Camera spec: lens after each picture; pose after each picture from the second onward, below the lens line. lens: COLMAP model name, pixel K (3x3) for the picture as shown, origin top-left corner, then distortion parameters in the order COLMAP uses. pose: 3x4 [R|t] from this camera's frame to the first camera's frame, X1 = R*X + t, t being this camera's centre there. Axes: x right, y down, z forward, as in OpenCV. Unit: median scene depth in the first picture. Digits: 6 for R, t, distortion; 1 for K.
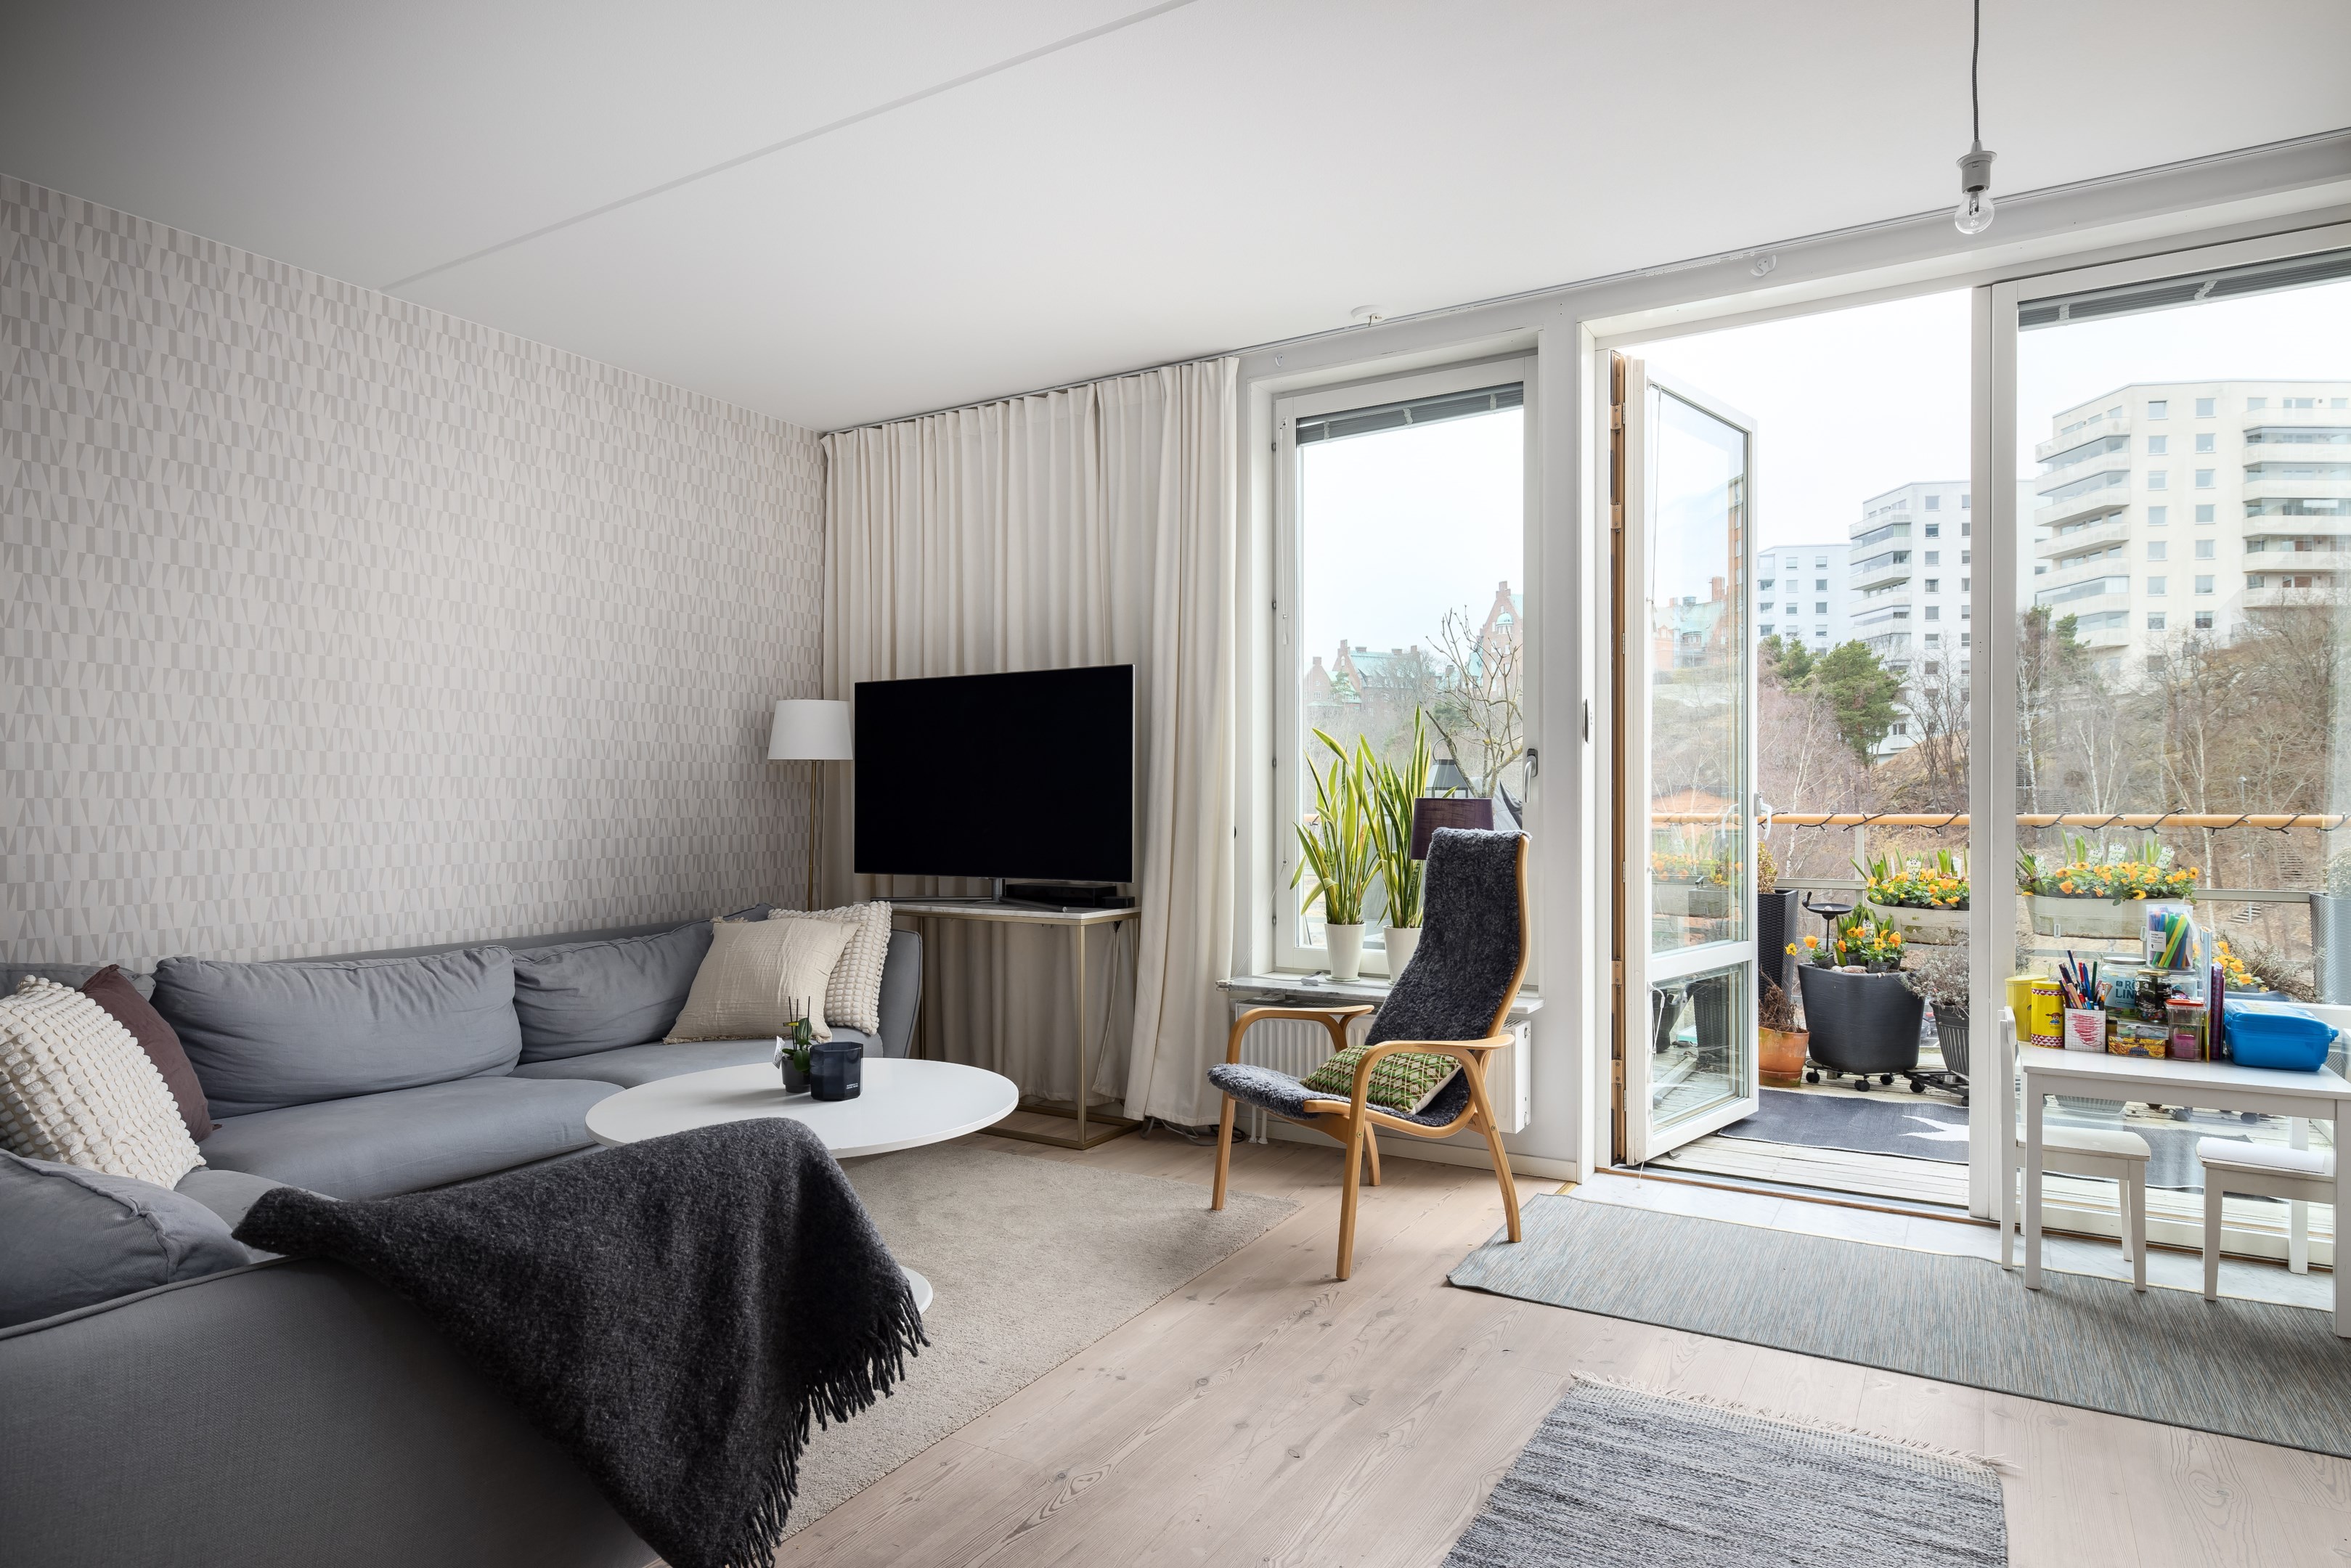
lens RADIAL K [[1349.3, 0, 1170.8], [0, 1349.3, 818.8], [0, 0, 1]] dist [0.000517, -0.001383]
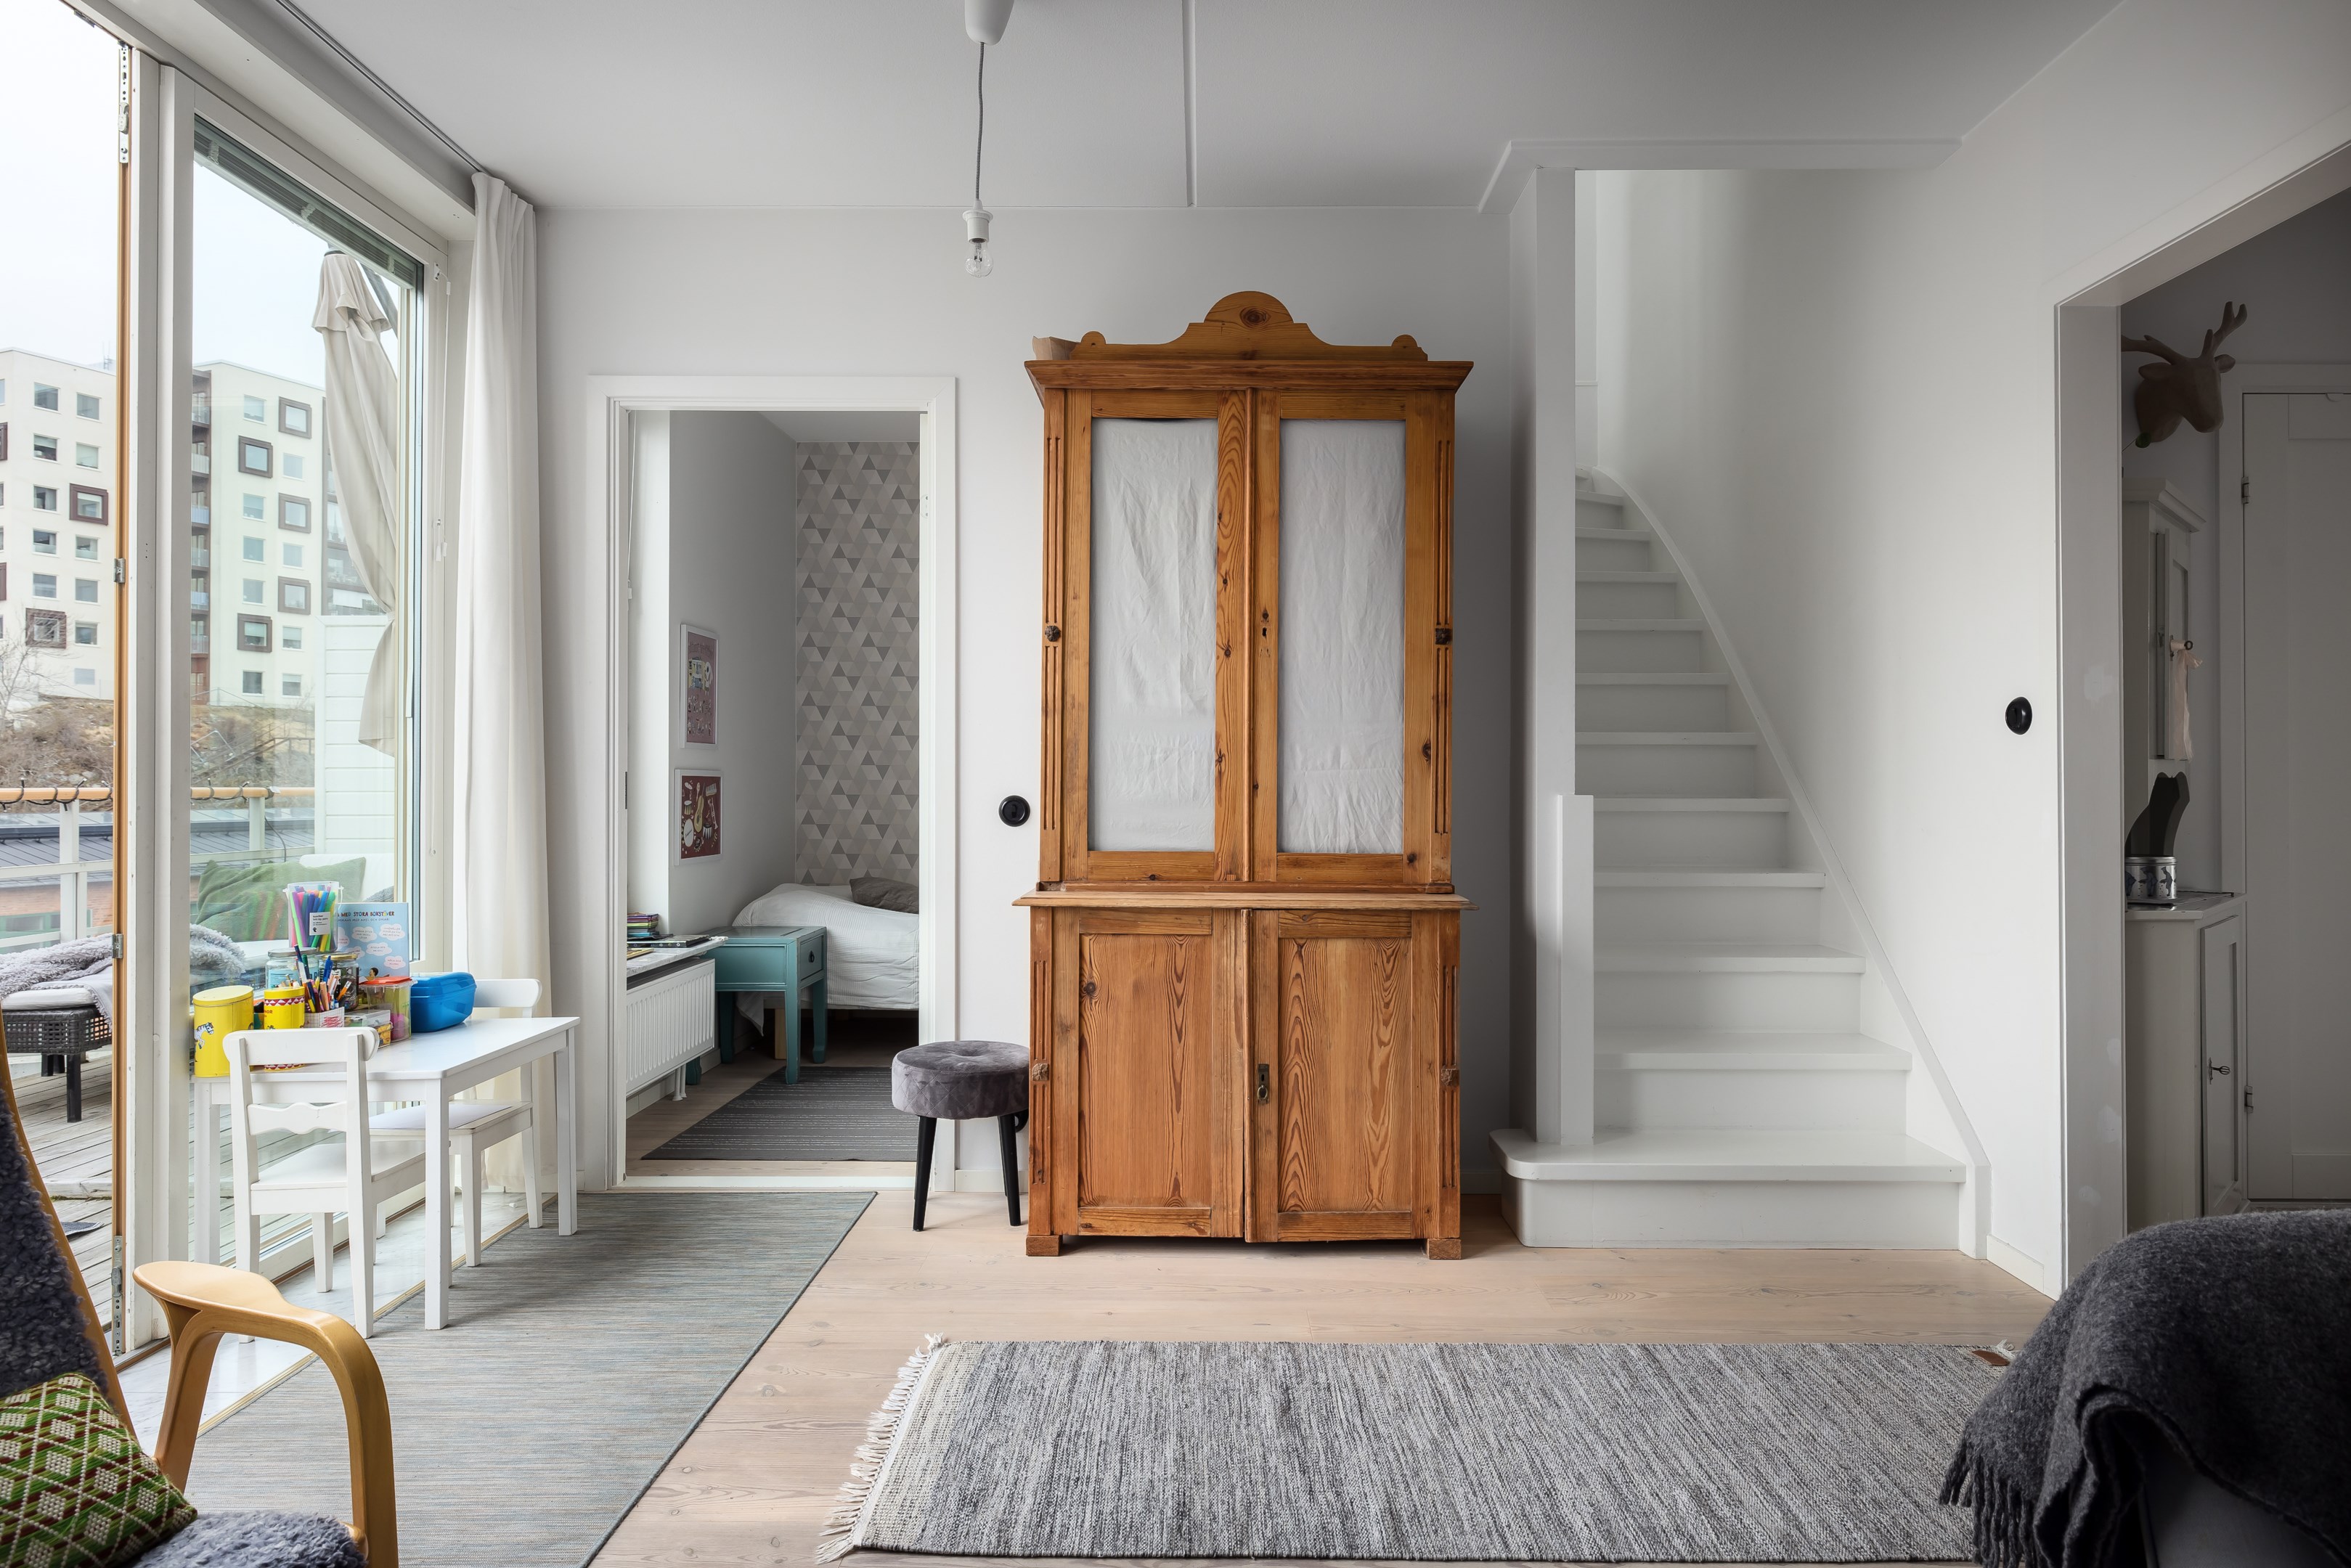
lens RADIAL K [[1349.3, 0, 1186.5], [0, 1349.3, 769.7], [0, 0, 1]] dist [0.000517, -0.001383]
pose [[-0.517763, 0.012299, 0.855436, -0.278394], [0.015411, 0.999869, -0.005048, 0.001565], [-0.855385, 0.010570, -0.517885, 0.812950]]
